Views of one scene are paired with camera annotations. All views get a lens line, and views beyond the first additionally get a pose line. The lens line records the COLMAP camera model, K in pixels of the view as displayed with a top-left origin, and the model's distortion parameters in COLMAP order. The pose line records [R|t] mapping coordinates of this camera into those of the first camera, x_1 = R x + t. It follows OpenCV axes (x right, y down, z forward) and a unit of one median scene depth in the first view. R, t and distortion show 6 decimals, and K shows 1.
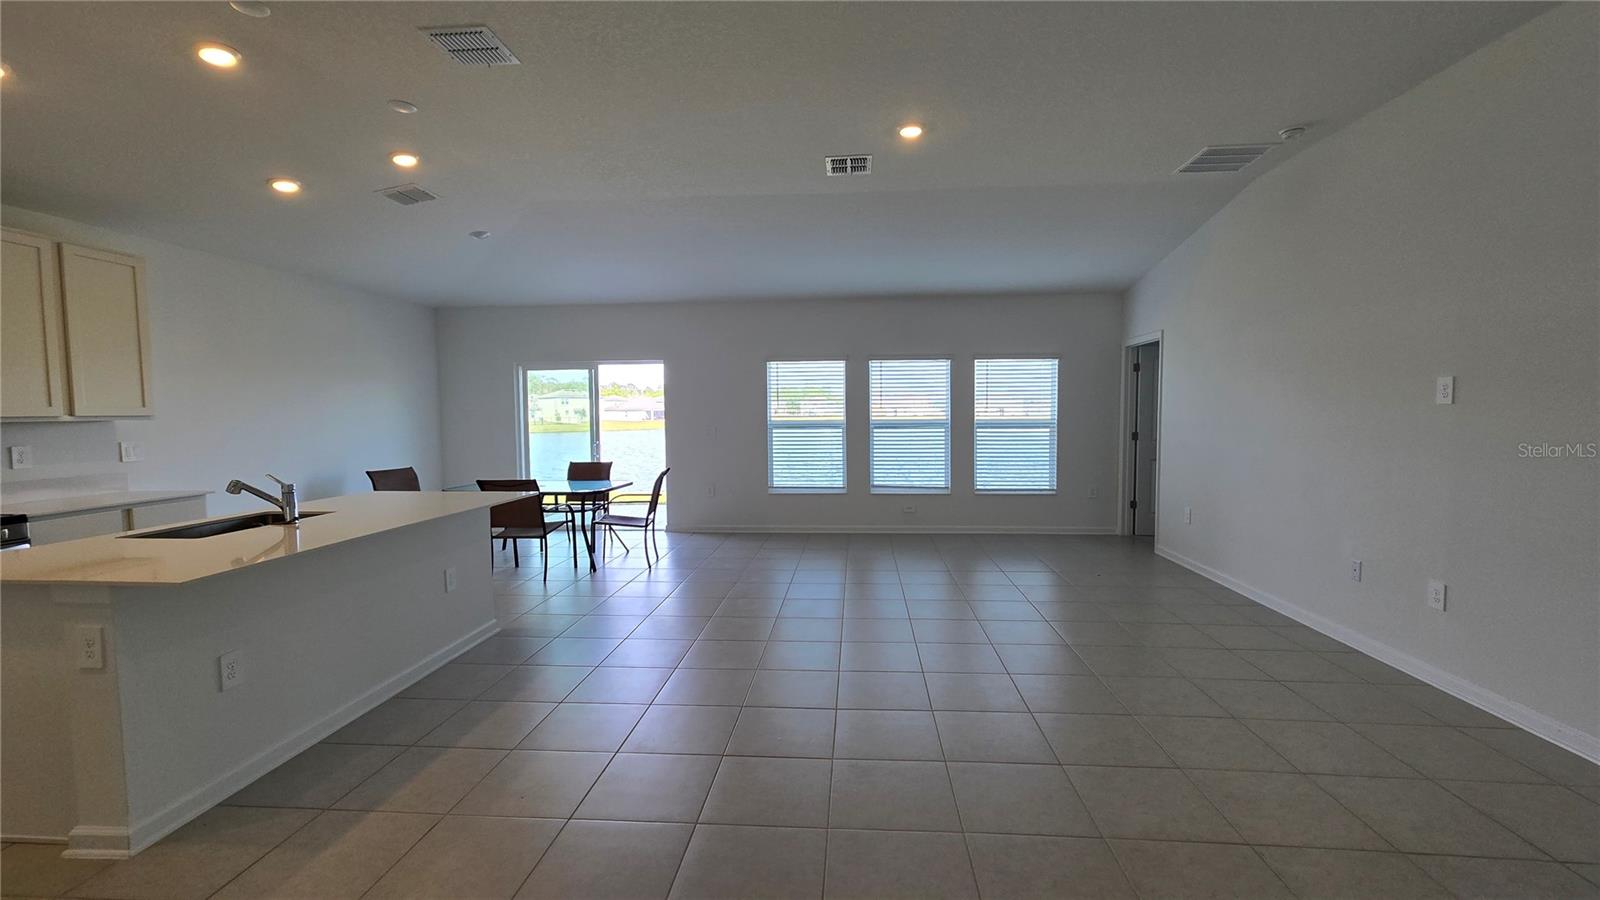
lens RADIAL K [[656.8, 0, 806.4], [0, 656.8, 454.3], [0, 0, 1]] dist [-0.000543, -0.000785]
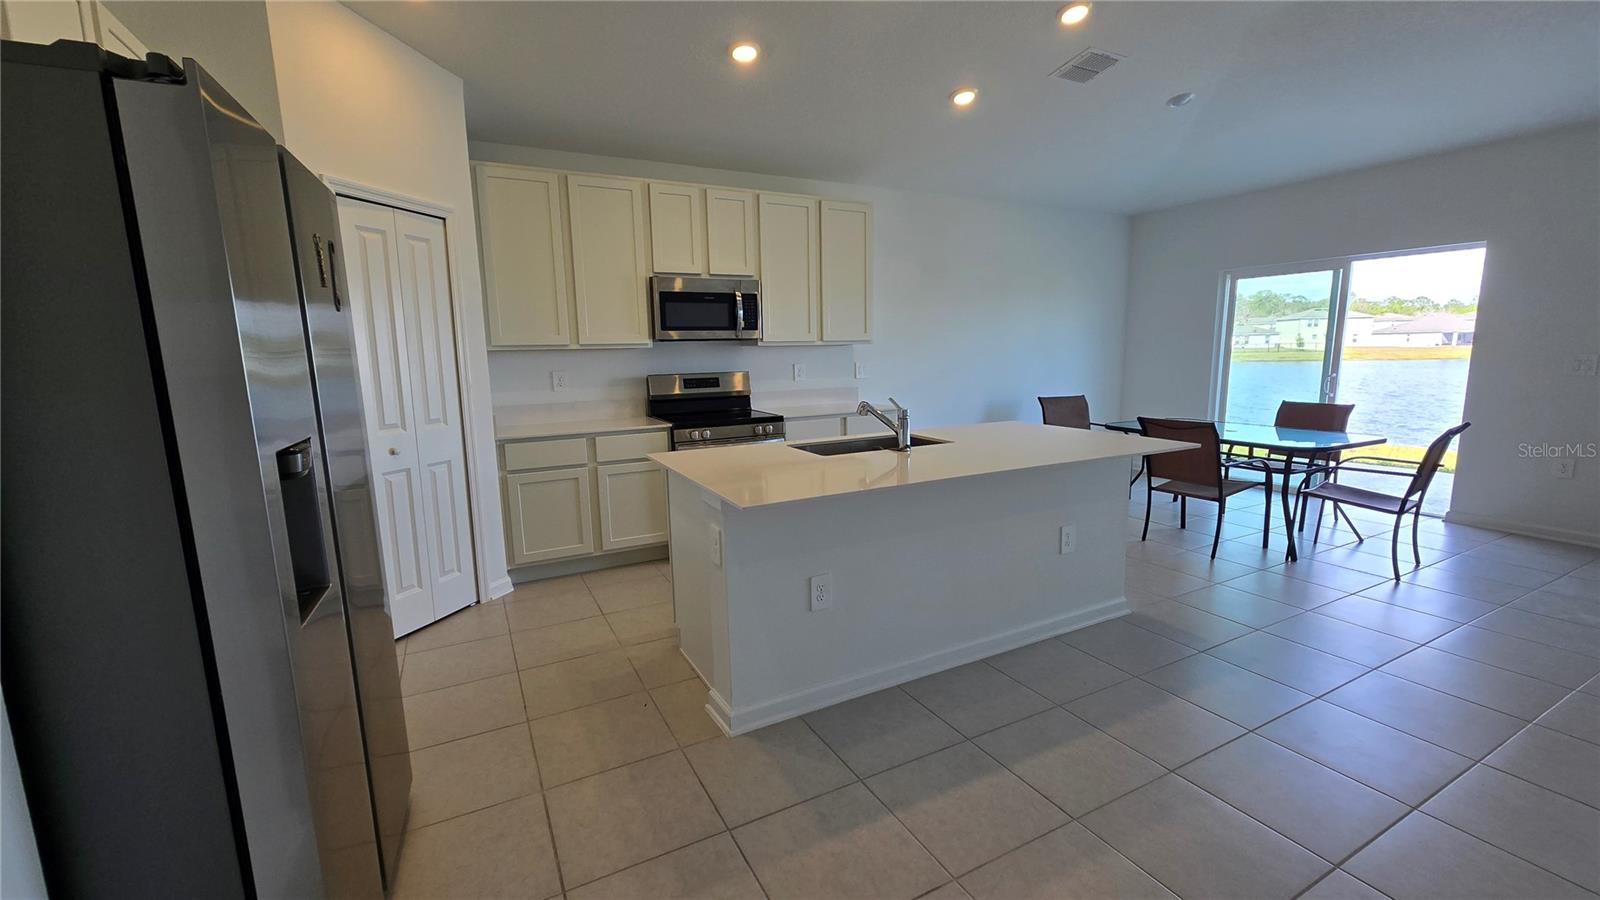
lens RADIAL K [[655.5, 0, 800.0], [0, 655.5, 450.0], [0, 0, 1]] dist [0.001583, 0.000013]
pose [[0.534185, 0.130076, -0.835300, -0.032514], [-0.042258, 0.990965, 0.127293, -0.005184], [0.844311, -0.032700, 0.534855, 0.171664]]
